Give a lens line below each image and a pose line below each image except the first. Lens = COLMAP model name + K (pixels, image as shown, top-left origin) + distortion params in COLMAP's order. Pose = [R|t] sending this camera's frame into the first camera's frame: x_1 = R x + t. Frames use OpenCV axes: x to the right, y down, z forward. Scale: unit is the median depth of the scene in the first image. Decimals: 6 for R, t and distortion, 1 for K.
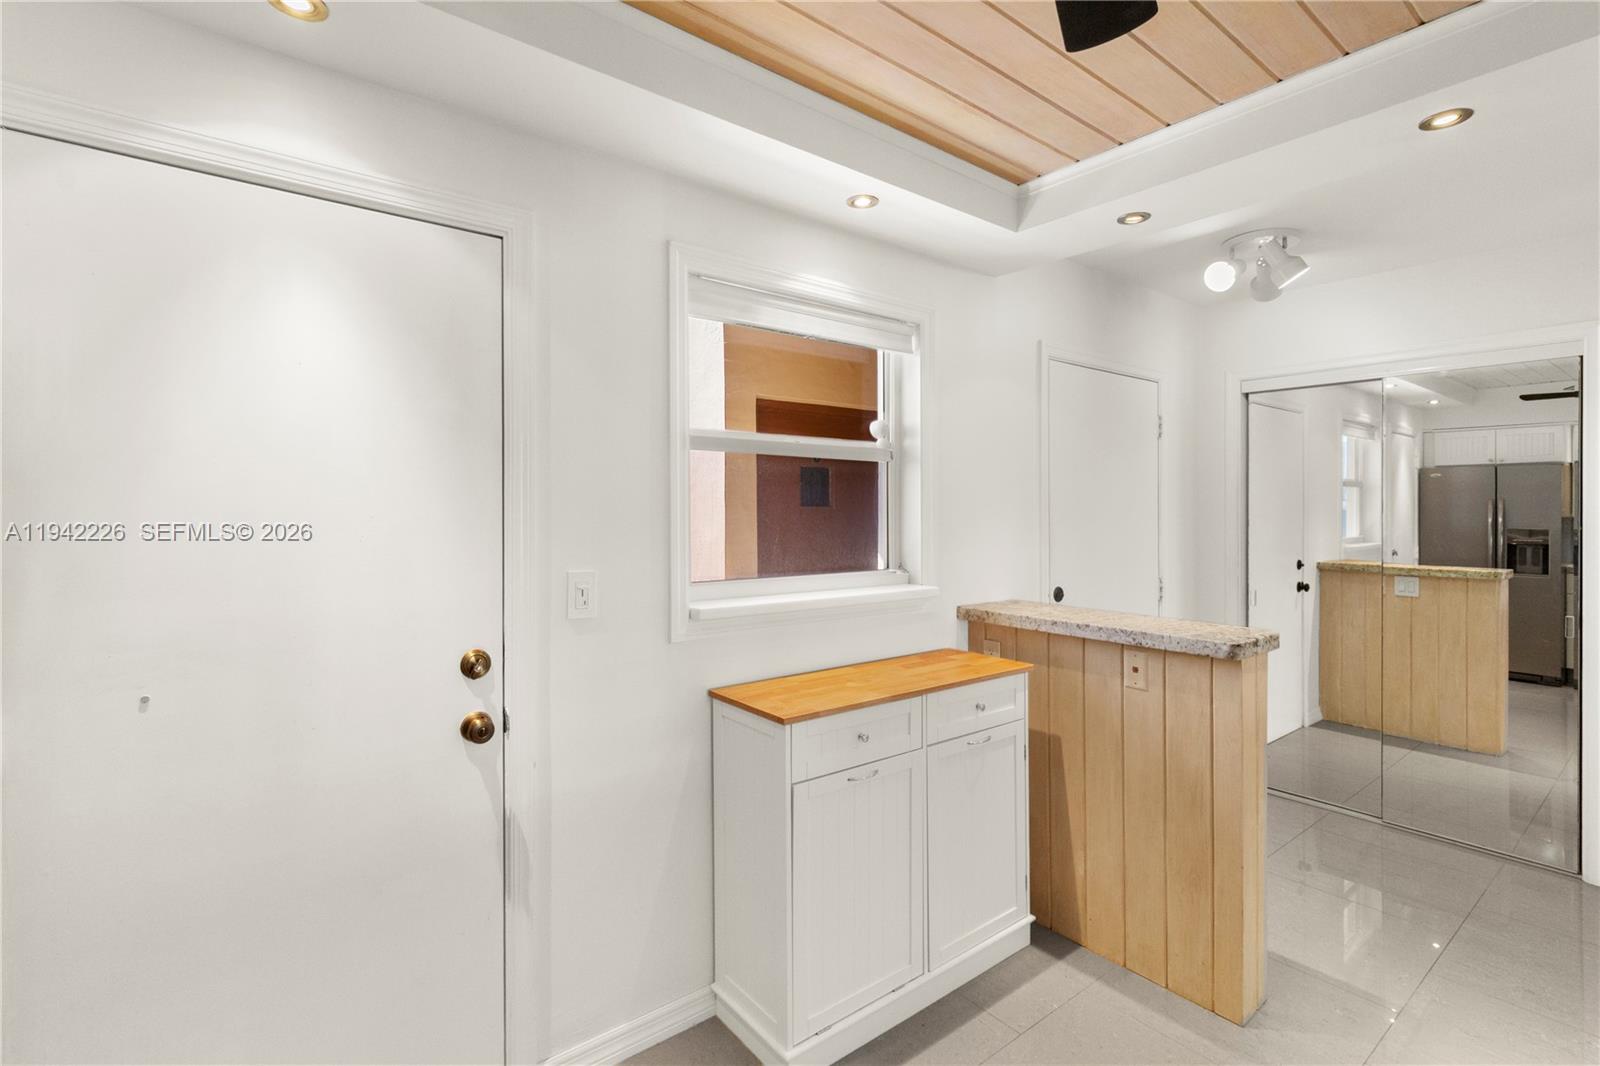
lens RADIAL K [[739.5, 0, 804.3], [0, 739.5, 533.5], [0, 0, 1]] dist [0.004556, 0.000657]
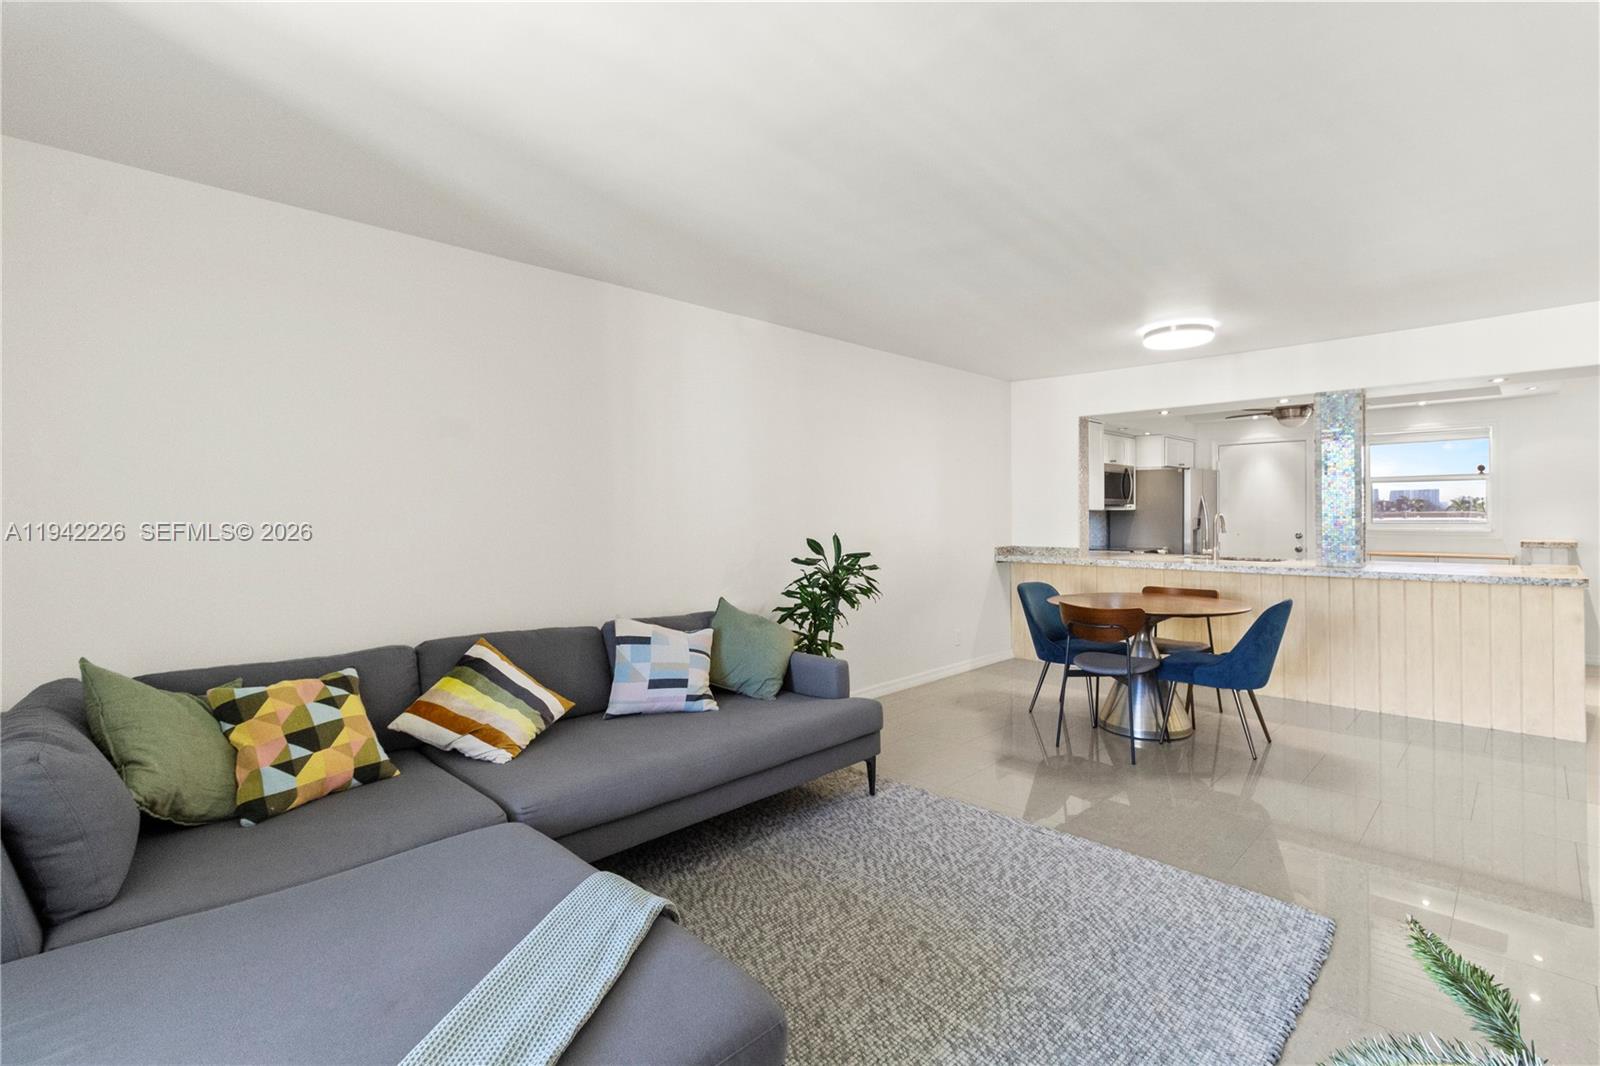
lens RADIAL K [[739.5, 0, 811.3], [0, 739.5, 533.3], [0, 0, 1]] dist [0.004556, 0.000657]
pose [[0.130222, 0.019012, -0.991303, 3.089463], [-0.029211, 0.999456, 0.015331, 0.150637], [0.991054, 0.026961, 0.130707, -2.157755]]
